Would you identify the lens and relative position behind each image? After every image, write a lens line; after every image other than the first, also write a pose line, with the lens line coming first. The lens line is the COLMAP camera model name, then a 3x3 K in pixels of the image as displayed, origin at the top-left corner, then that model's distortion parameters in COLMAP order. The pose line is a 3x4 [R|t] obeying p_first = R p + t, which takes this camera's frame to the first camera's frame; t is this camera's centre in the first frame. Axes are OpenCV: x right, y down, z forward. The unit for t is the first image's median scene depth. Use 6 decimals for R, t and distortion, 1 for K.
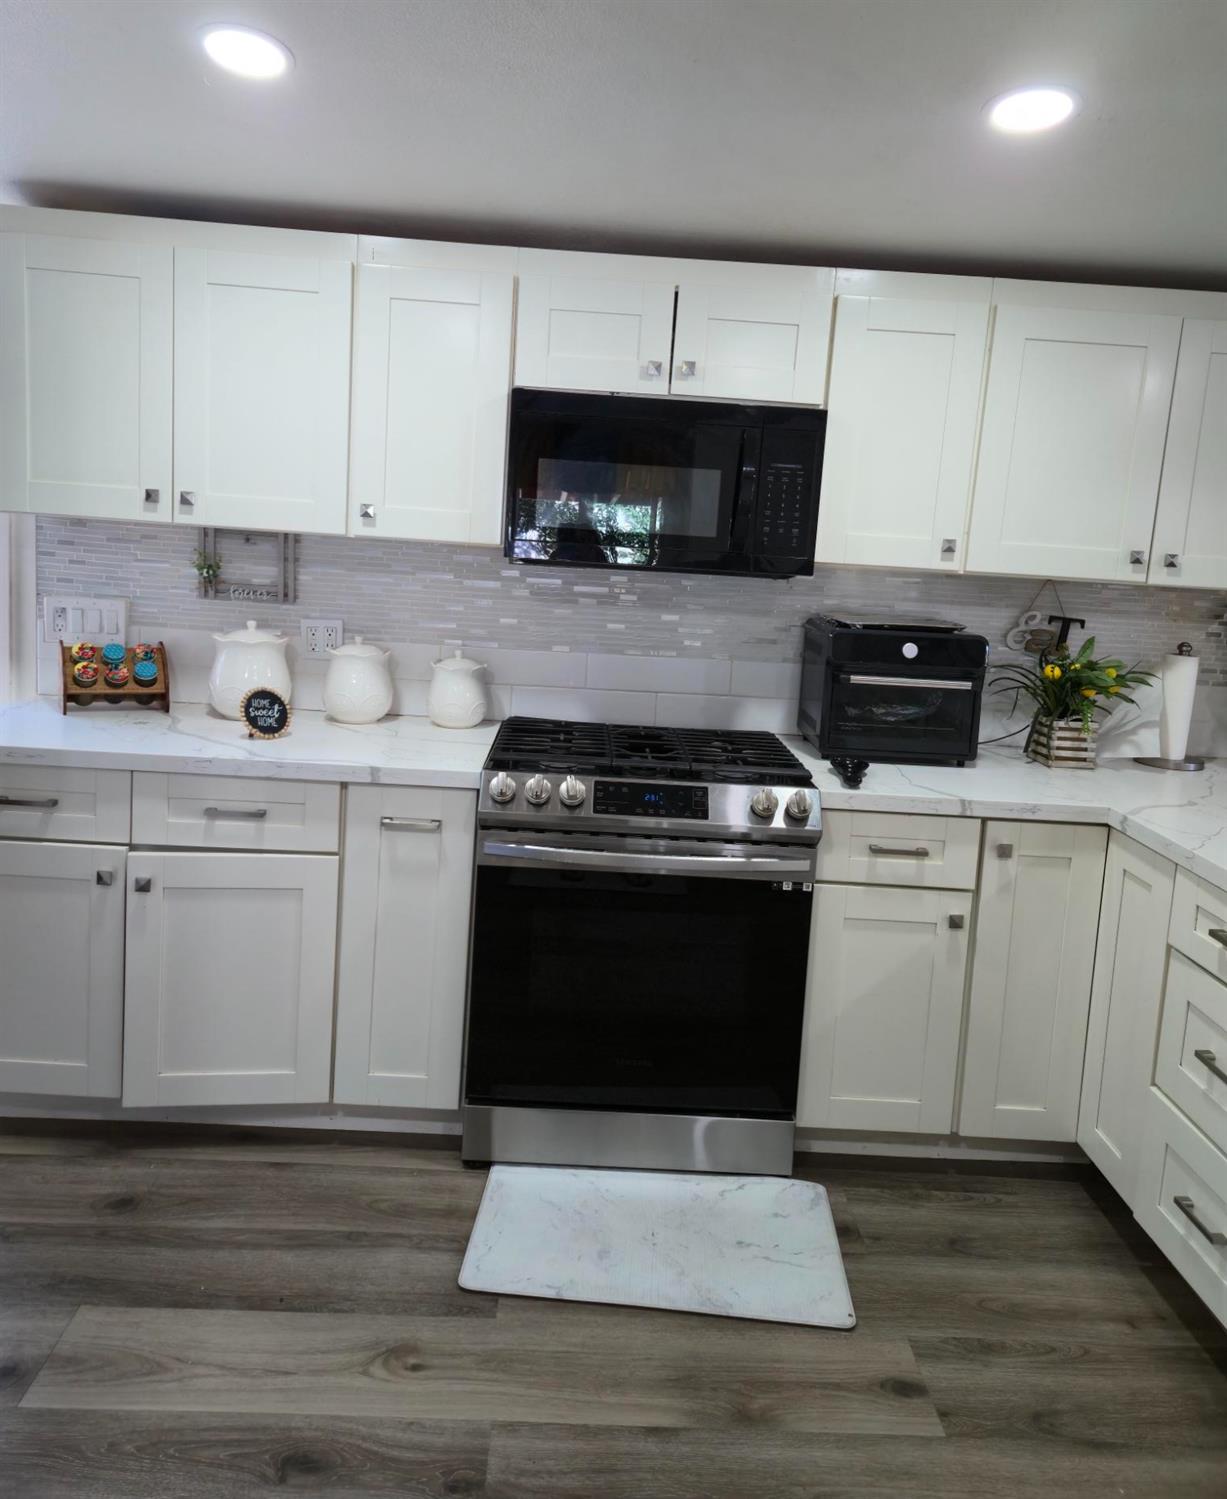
lens RADIAL K [[1101.1, 0, 611.0], [0, 1101.1, 644.1], [0, 0, 1]] dist [0.013581, 0.006416]
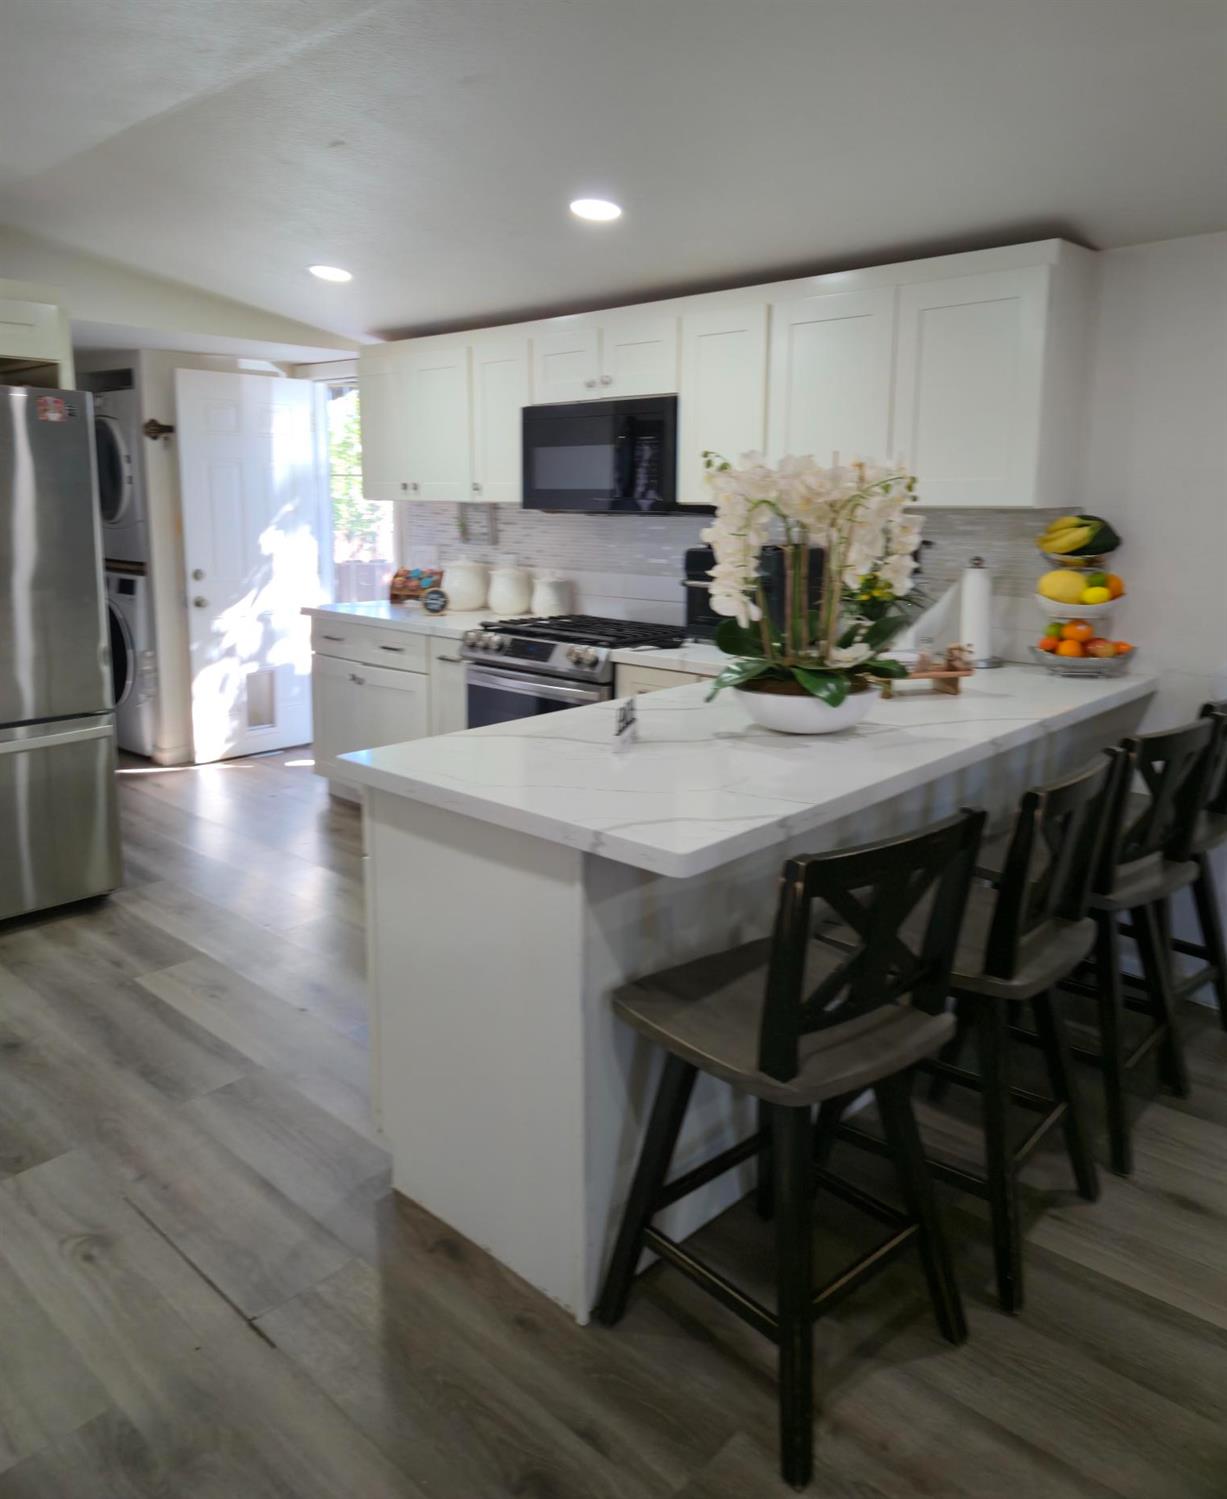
lens RADIAL K [[1101.1, 0, 611.0], [0, 1101.1, 644.1], [0, 0, 1]] dist [0.013581, 0.006416]
pose [[0.710436, 0.034533, -0.702915, 1.169590], [-0.035785, 0.999276, 0.012925, 0.098042], [0.702852, 0.015972, 0.711157, -0.087692]]
